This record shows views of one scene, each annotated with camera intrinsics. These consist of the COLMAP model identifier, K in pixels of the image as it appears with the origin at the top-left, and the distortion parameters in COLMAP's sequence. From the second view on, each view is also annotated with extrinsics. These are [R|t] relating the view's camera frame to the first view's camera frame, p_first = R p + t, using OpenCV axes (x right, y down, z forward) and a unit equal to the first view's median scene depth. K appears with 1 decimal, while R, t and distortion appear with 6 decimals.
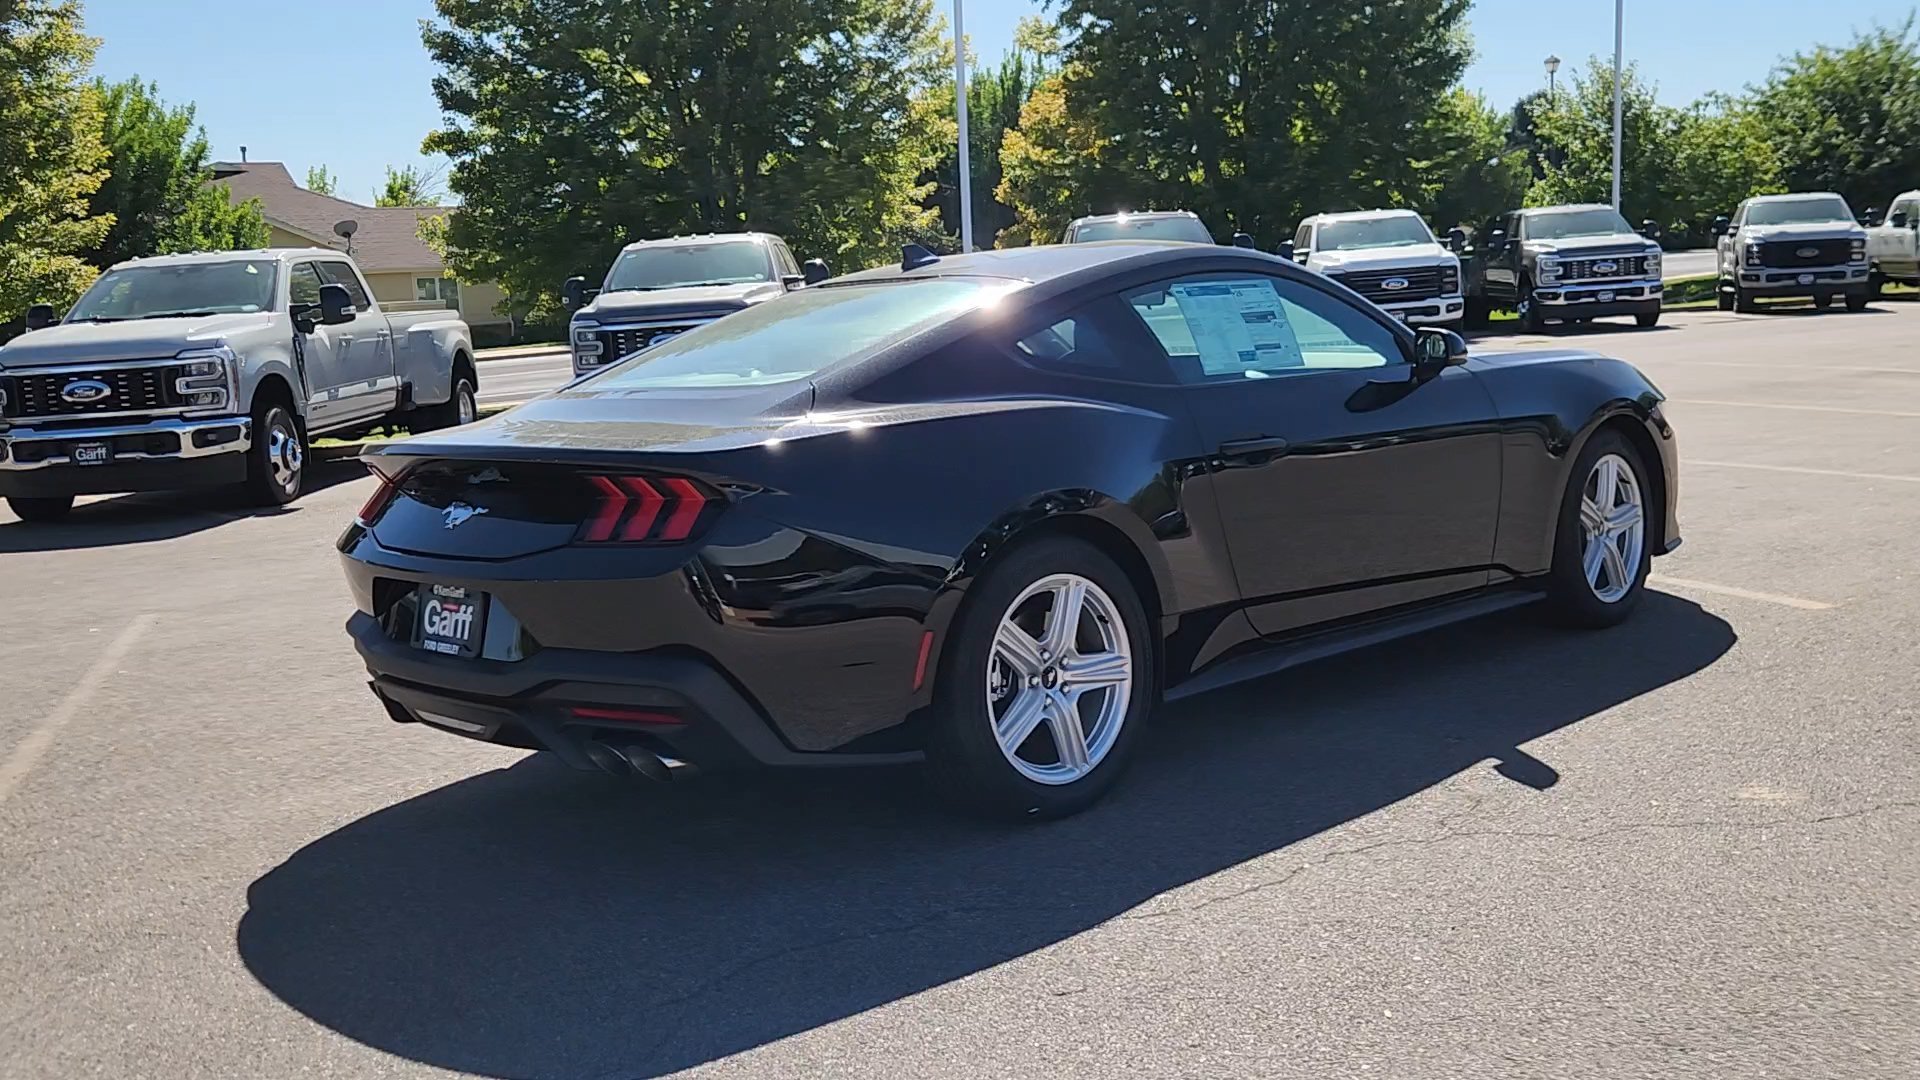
lens RADIAL K [[1812.5, 0, 943.9], [0, 1812.5, 577.0], [0, 0, 1]] dist [0.033576, -0.024268]
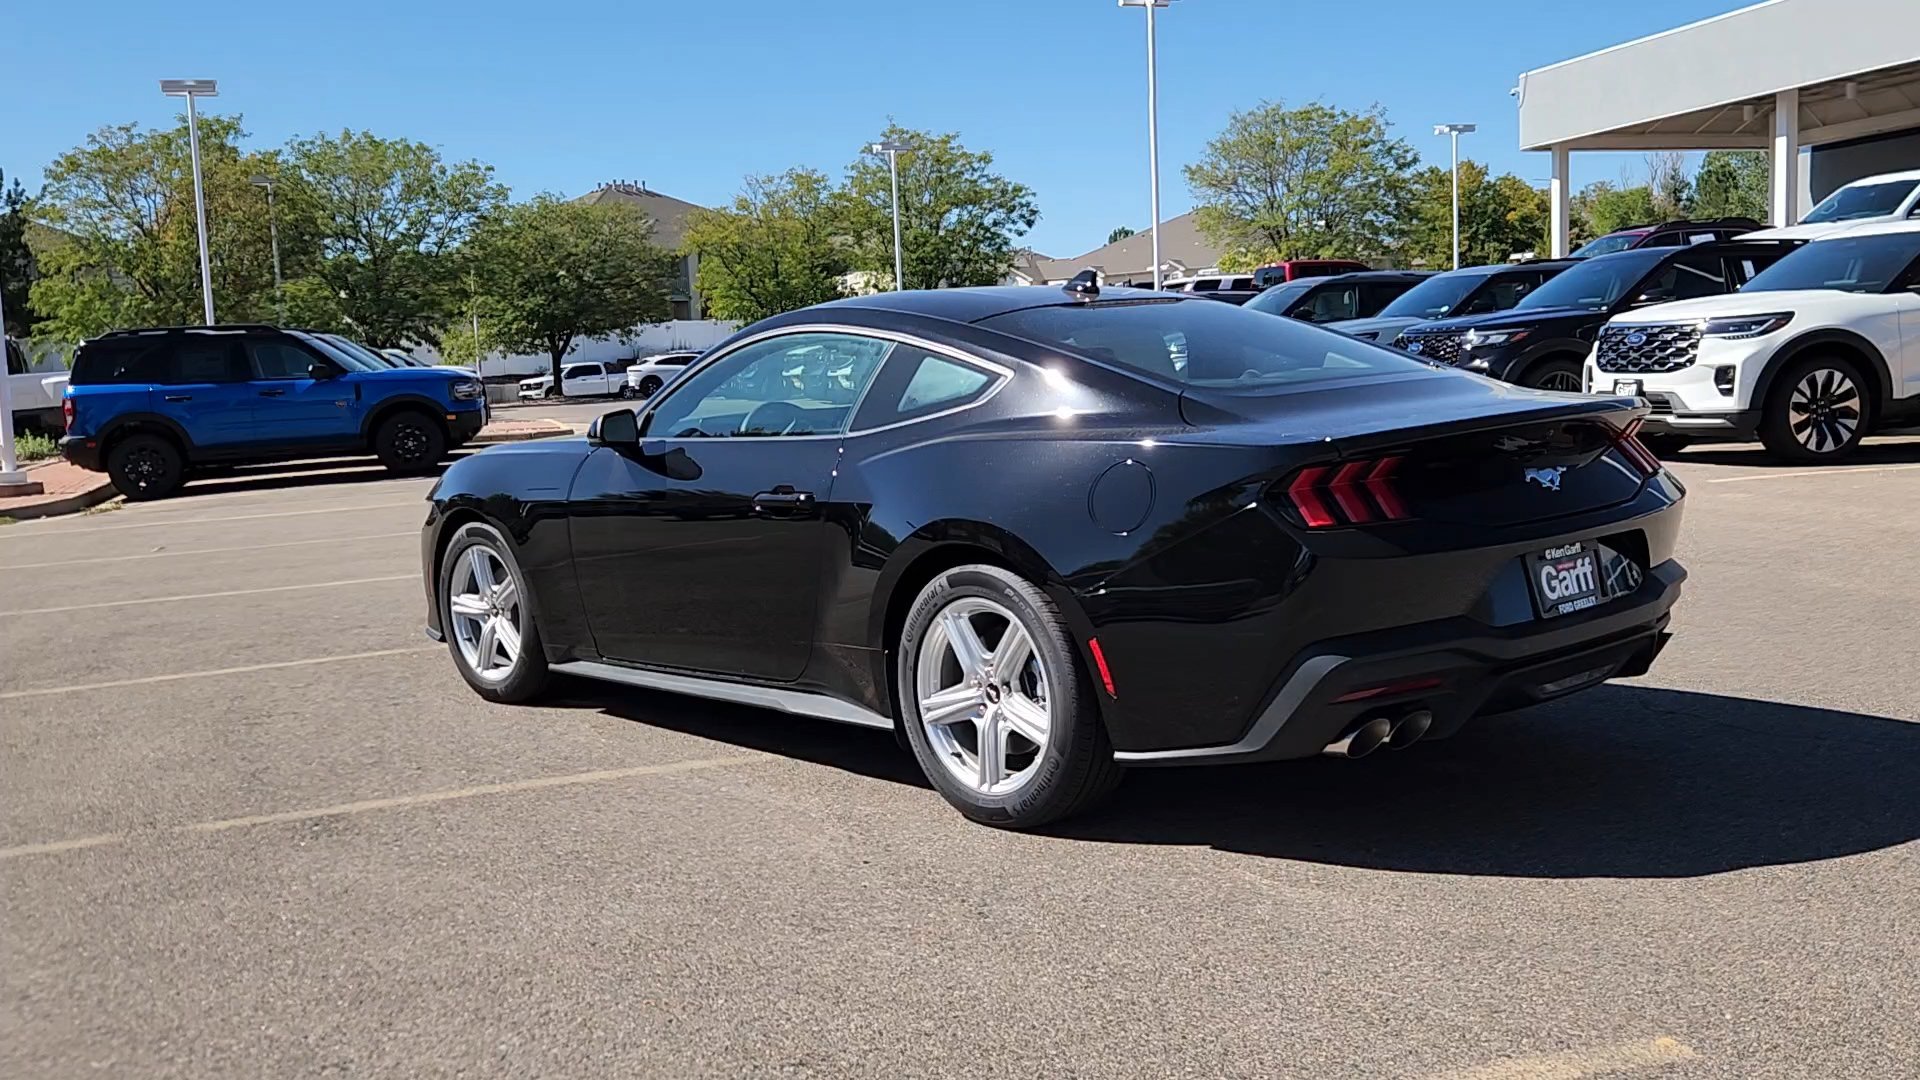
lens RADIAL K [[1812.5, 0, 943.9], [0, 1812.5, 577.0], [0, 0, 1]] dist [0.033576, -0.024268]
pose [[0.045229, -0.068353, 0.996635, -0.184374], [0.201646, 0.977745, 0.057906, -0.015117], [-0.978414, 0.198348, 0.058006, 0.181237]]
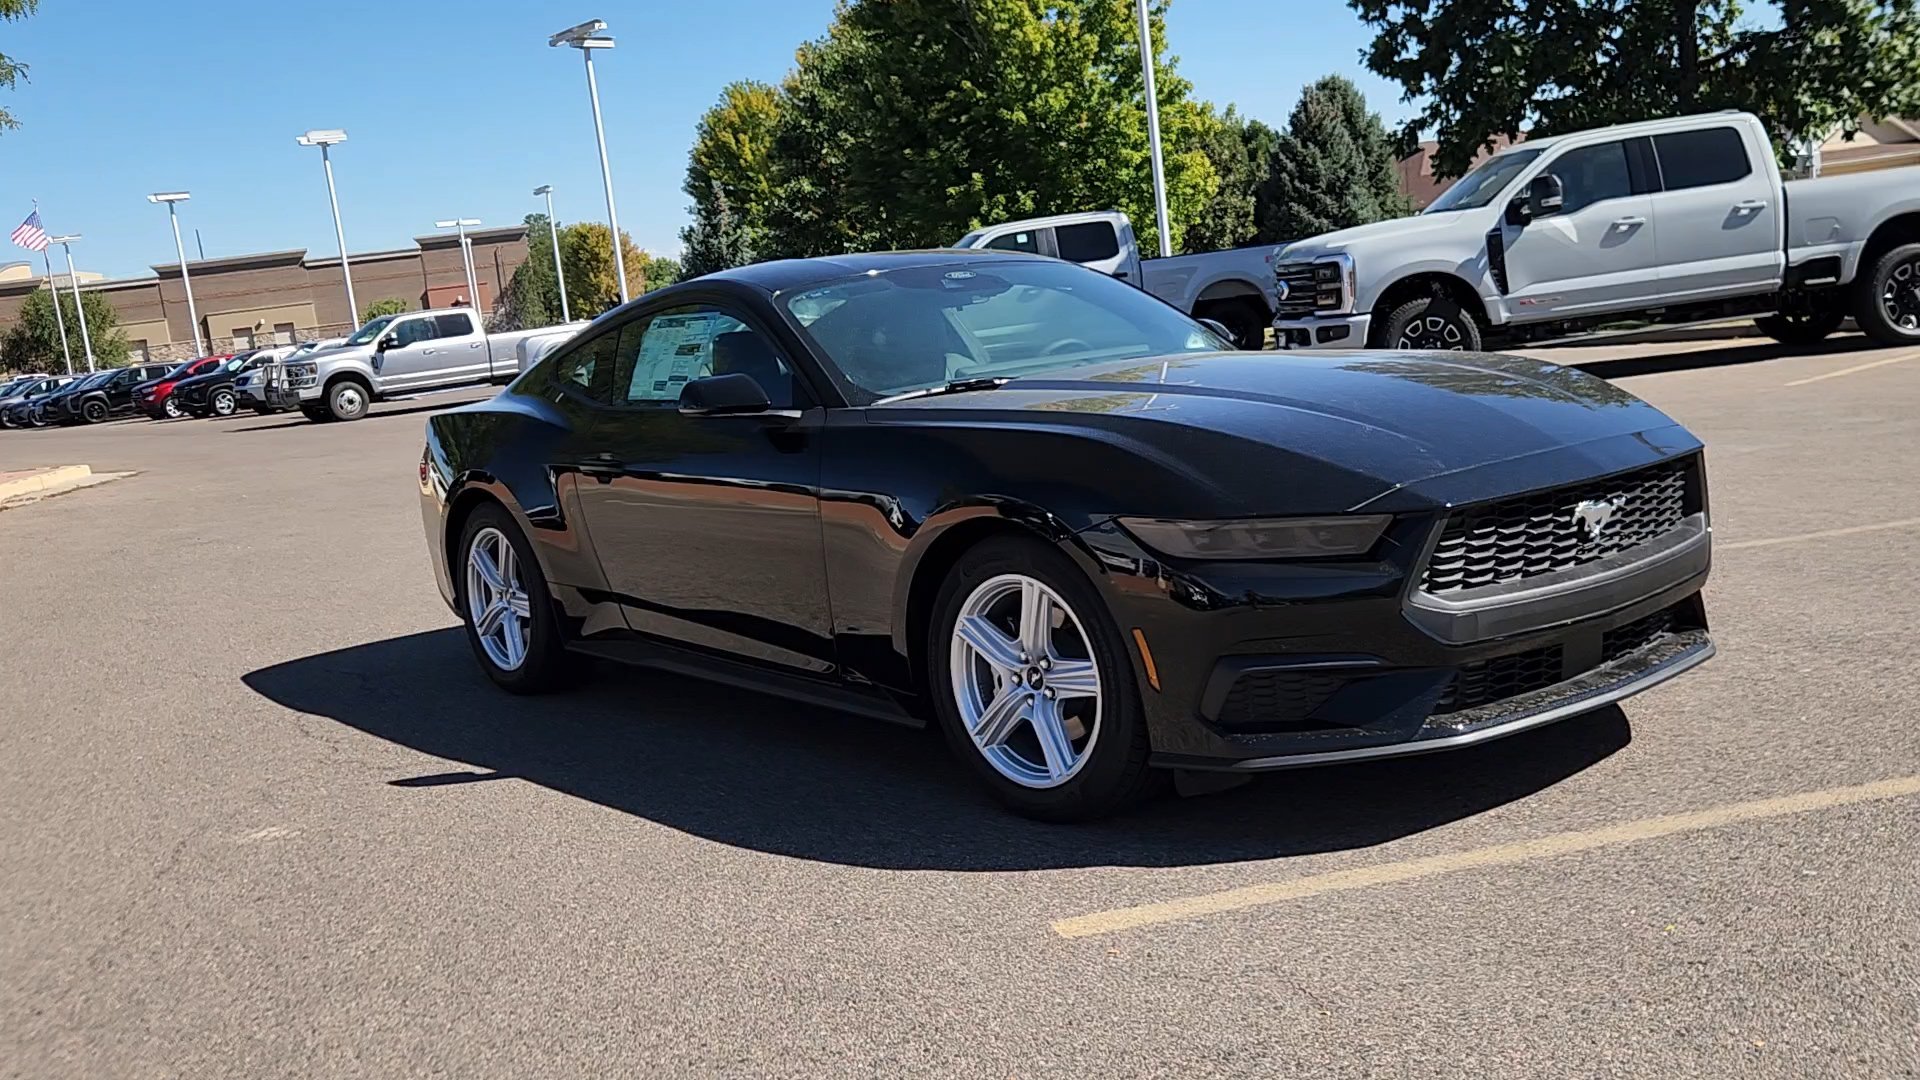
lens RADIAL K [[1812.5, 0, 943.9], [0, 1812.5, 577.0], [0, 0, 1]] dist [0.033576, -0.024268]
pose [[-0.065542, 0.223961, -0.972392, 0.209550], [-0.048661, 0.972610, 0.227291, -0.044653], [0.996663, 0.062215, -0.052849, 0.205967]]
